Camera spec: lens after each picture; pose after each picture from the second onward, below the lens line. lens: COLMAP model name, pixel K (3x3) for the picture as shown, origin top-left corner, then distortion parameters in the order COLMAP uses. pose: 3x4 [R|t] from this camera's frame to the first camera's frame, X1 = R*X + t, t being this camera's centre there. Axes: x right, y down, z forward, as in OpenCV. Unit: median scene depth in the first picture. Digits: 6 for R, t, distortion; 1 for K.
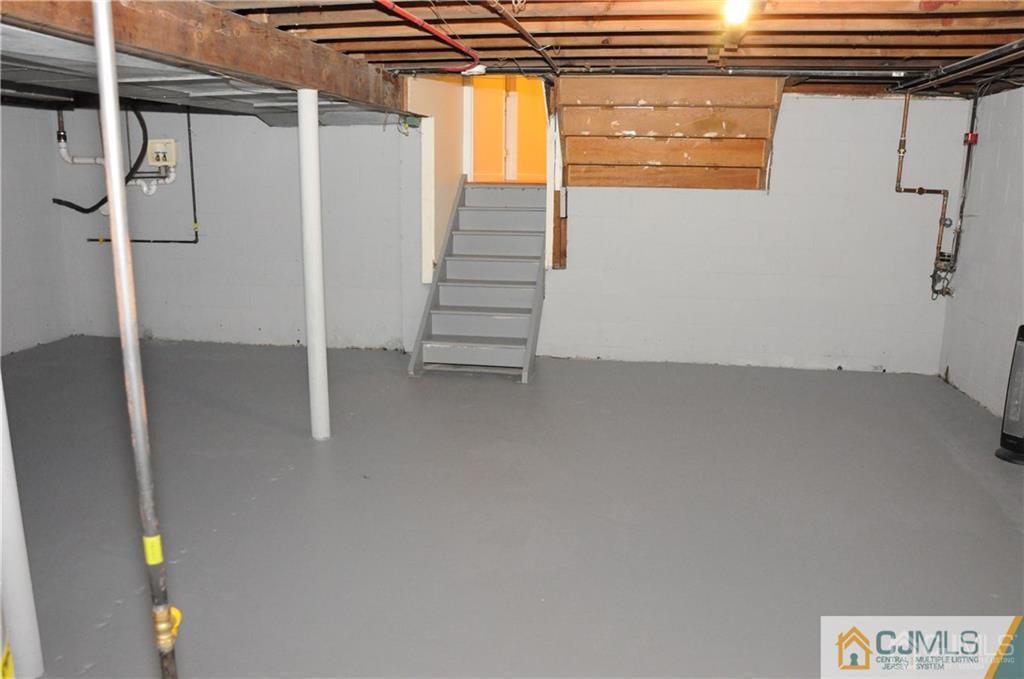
lens RADIAL K [[806.8, 0, 511.7], [0, 806.8, 341.0], [0, 0, 1]] dist [-0.114162, 0.037523]
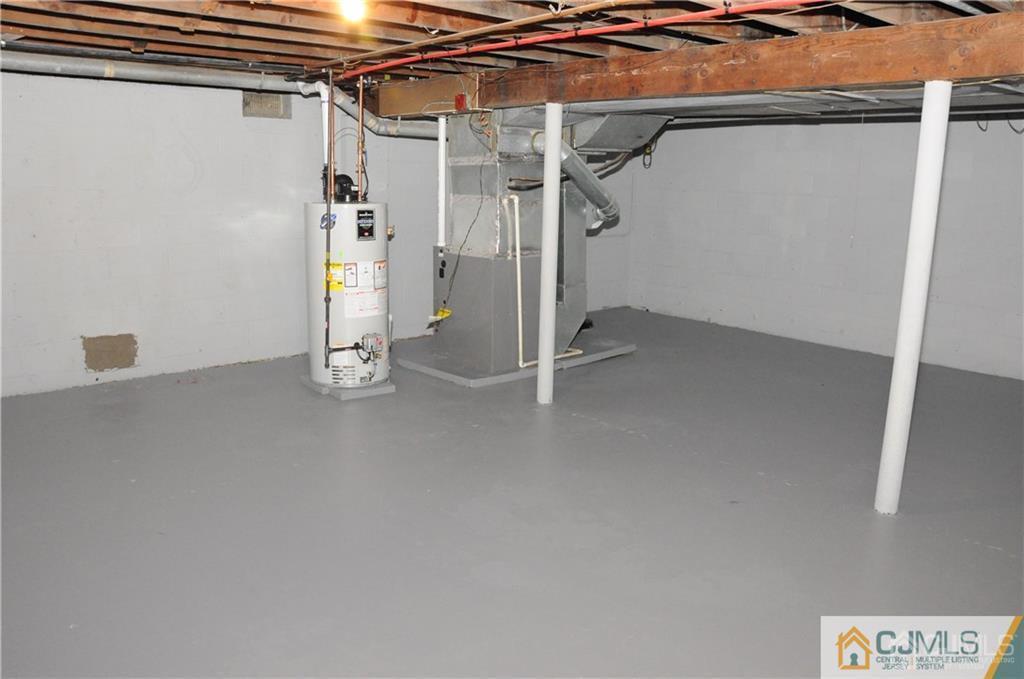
lens RADIAL K [[806.8, 0, 511.5], [0, 806.8, 340.6], [0, 0, 1]] dist [-0.114162, 0.037523]
pose [[-0.616715, 0.133096, -0.775853, 0.850675], [-0.186545, 0.932818, 0.308305, -0.307981], [0.764764, 0.334868, -0.550454, 1.563584]]
